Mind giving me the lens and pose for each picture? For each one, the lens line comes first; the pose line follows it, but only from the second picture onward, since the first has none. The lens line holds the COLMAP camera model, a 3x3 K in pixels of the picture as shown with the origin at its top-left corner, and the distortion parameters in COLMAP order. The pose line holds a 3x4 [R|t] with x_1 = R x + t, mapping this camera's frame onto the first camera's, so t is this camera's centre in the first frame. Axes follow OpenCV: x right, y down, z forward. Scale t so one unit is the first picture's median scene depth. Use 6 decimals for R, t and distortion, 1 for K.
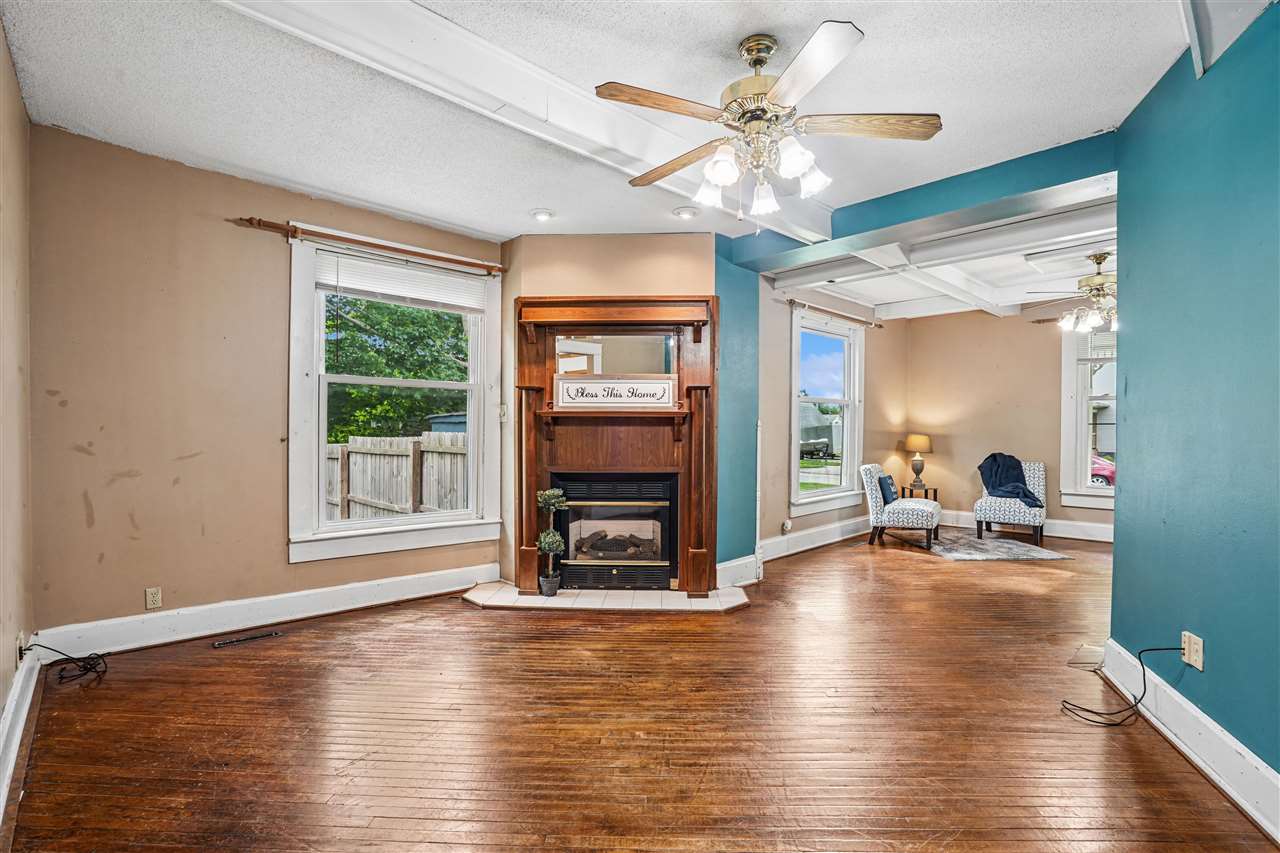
lens RADIAL K [[597.2, 0, 631.6], [0, 597.2, 441.6], [0, 0, 1]] dist [-0.031414, 0.000511]
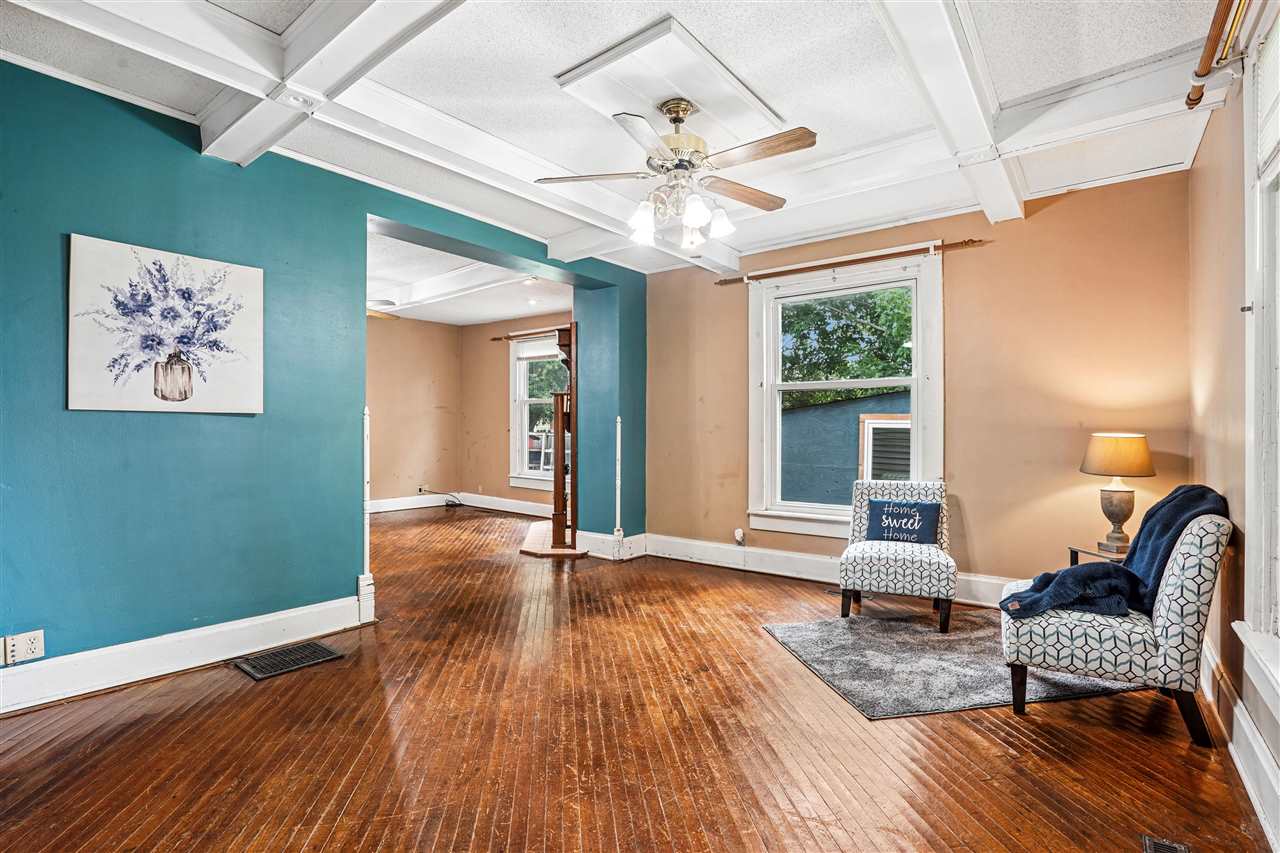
lens RADIAL K [[585.4, 0, 640.0], [0, 585.4, 426.5], [0, 0, 1]] dist [-0.093111, 0.000177]
pose [[0.163846, -0.003122, -0.986481, 1.627344], [-0.022705, 0.999718, -0.006935, -0.013475], [0.986225, 0.023534, 0.163729, 1.087187]]
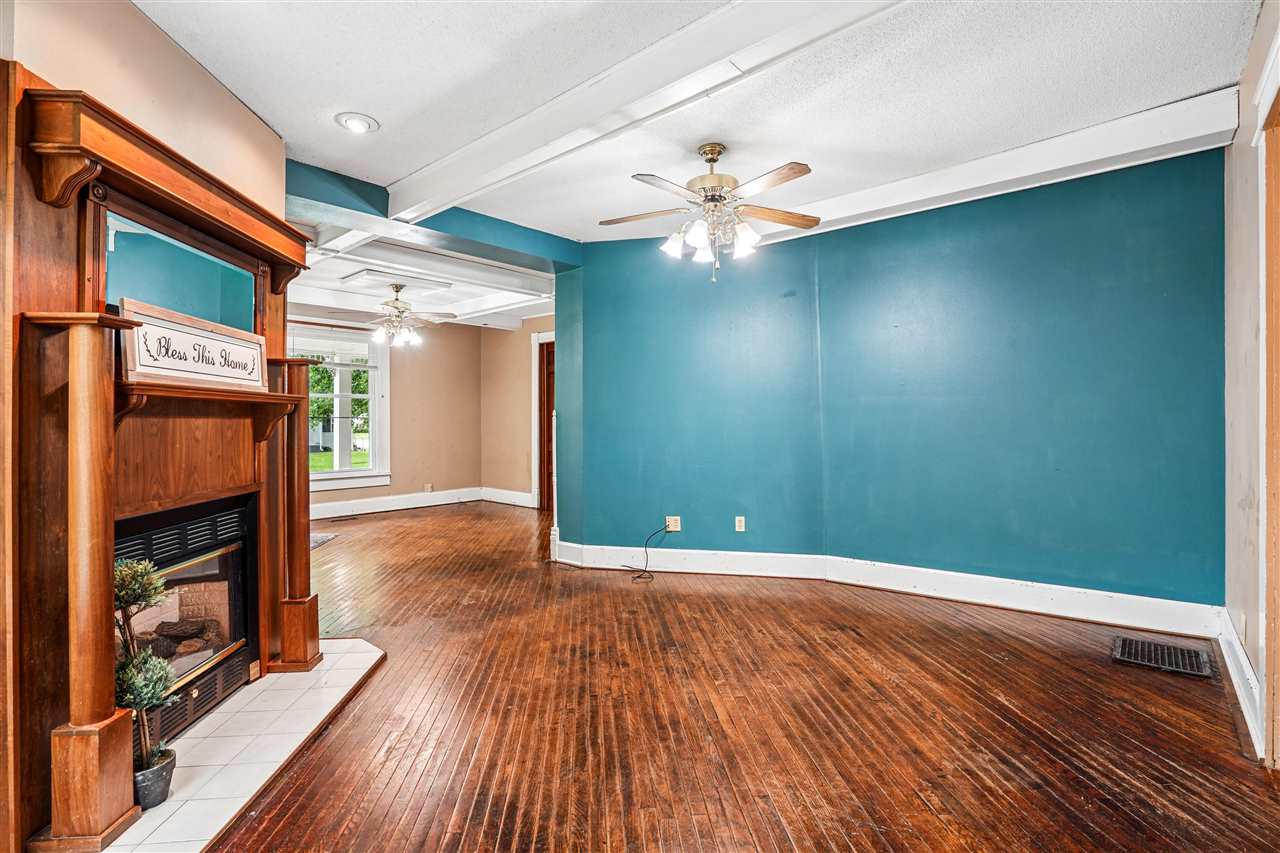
lens RADIAL K [[597.0, 0, 640.0], [0, 597.0, 426.5], [0, 0, 1]] dist [-0.034437, 0.001038]
pose [[-0.116504, -0.010605, 0.993134, -0.685077], [0.023645, 0.999630, 0.013448, -0.018352], [-0.992909, 0.025049, -0.116211, 0.779712]]
